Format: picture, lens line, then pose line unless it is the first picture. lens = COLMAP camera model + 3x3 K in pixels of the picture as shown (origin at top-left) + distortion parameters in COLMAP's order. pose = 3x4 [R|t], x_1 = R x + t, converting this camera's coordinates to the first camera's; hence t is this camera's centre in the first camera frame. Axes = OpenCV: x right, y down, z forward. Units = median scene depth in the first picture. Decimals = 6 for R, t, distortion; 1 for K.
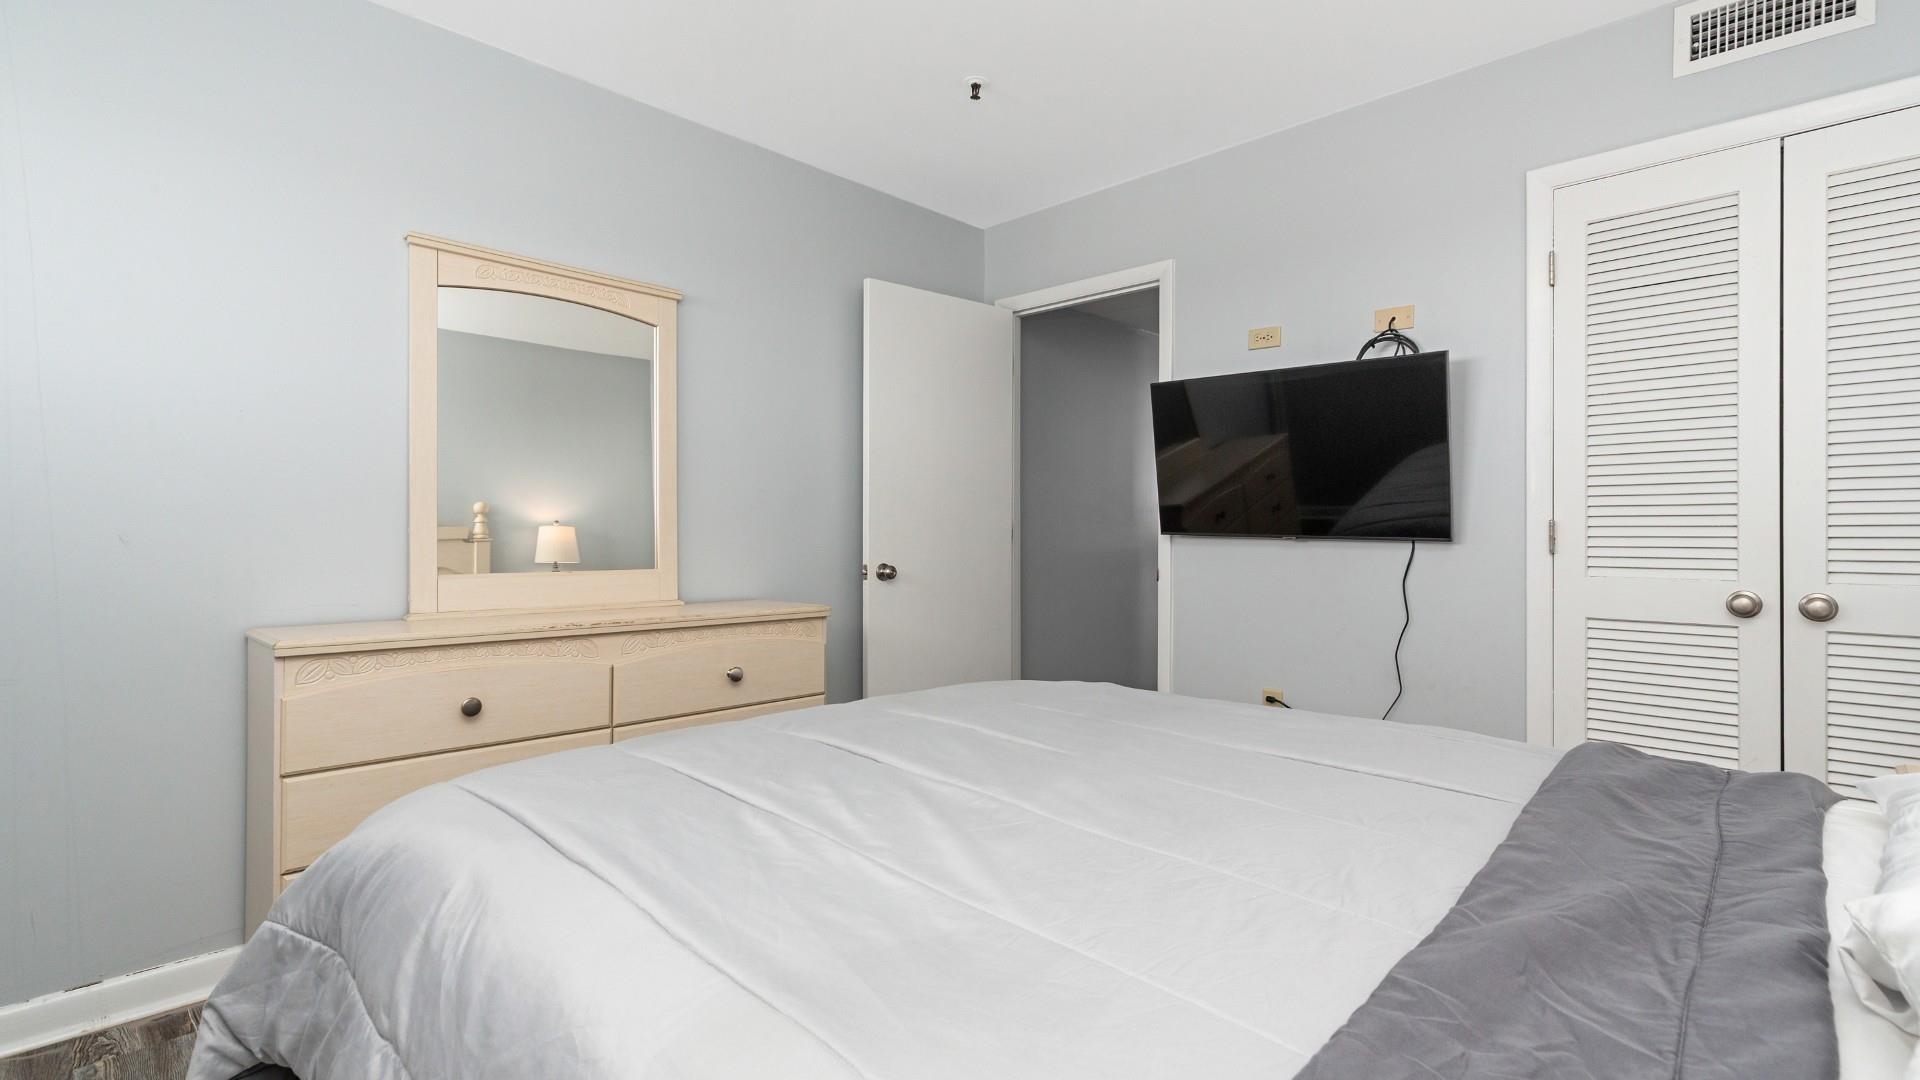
lens RADIAL K [[882.9, 0, 936.4], [0, 882.9, 534.2], [0, 0, 1]] dist [0.019377, -0.000131]
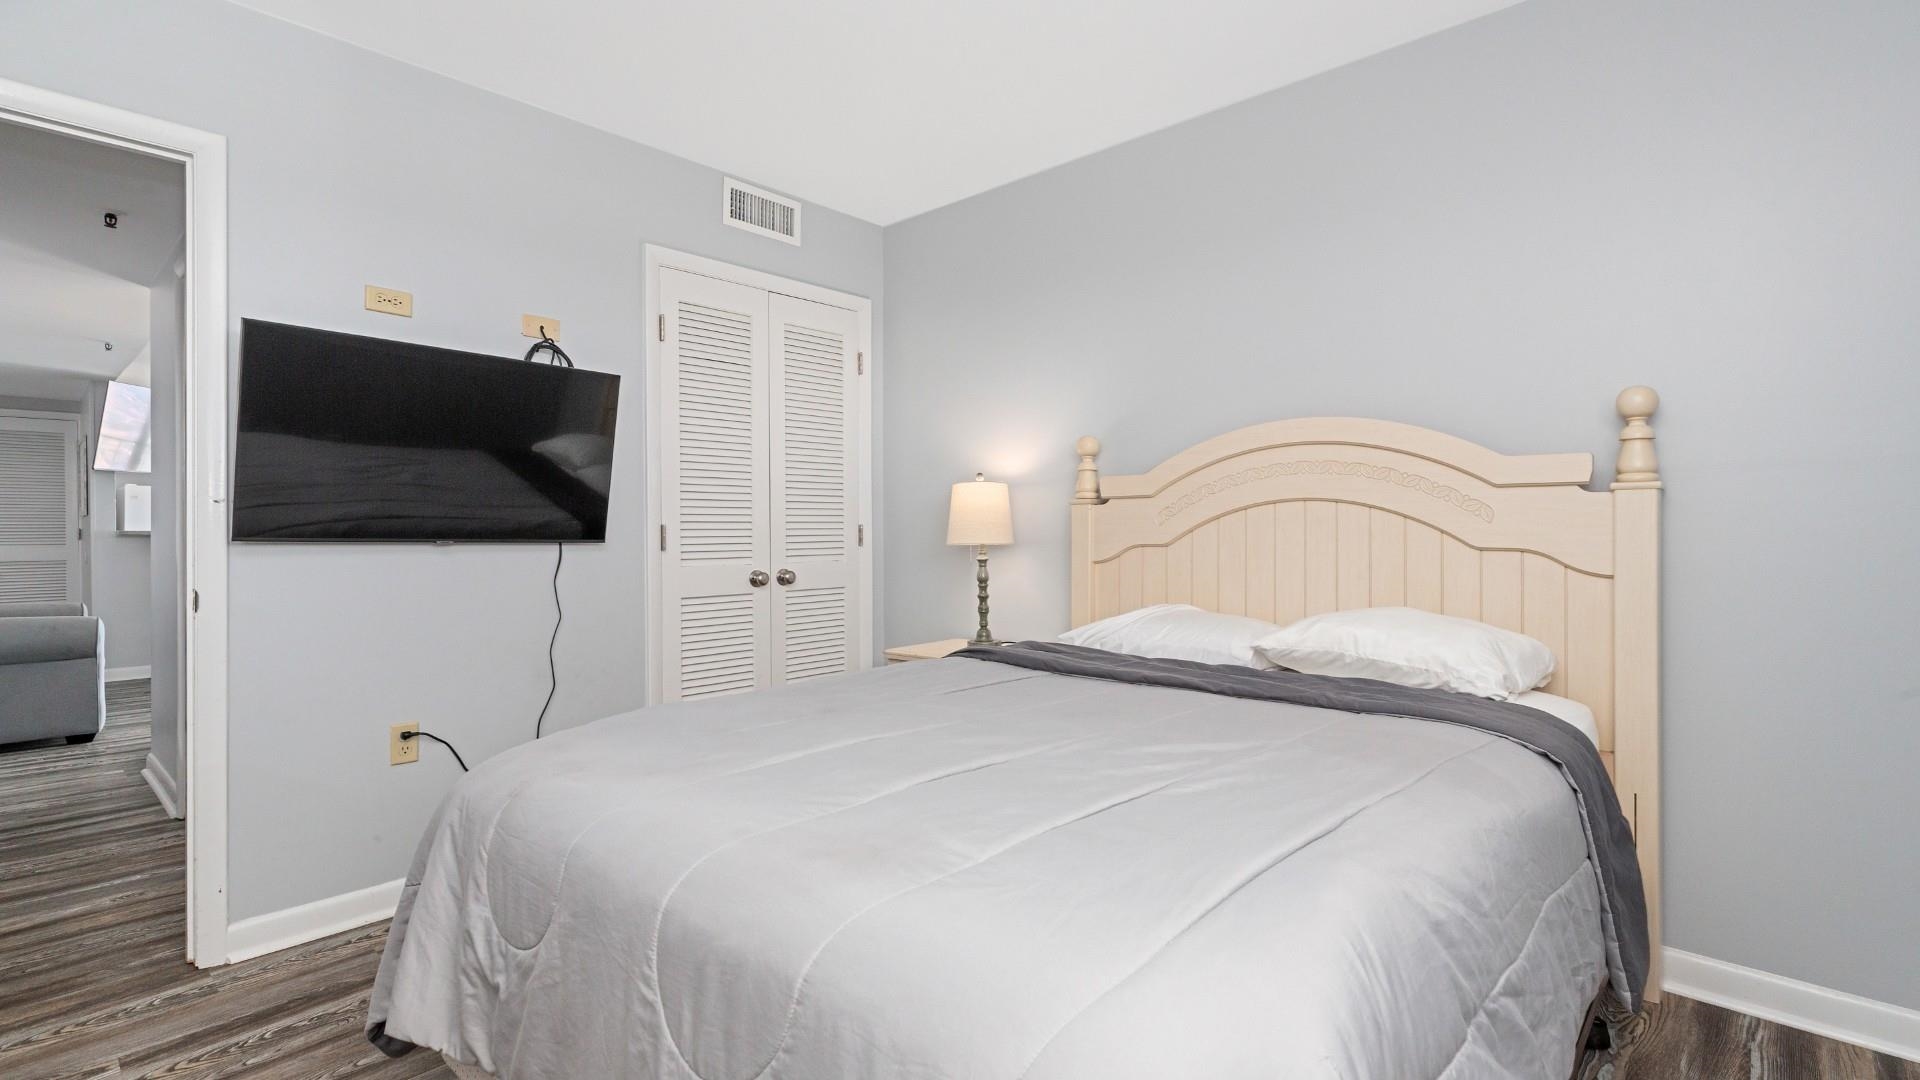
lens RADIAL K [[917.1, 0, 960.0], [0, 917.1, 540.0], [0, 0, 1]] dist [0.029326, 0.000382]
pose [[-0.015745, -0.015808, 0.999751, -0.578085], [0.002996, 0.999870, 0.015857, -0.011314], [-0.999872, 0.003245, -0.015695, 0.542112]]
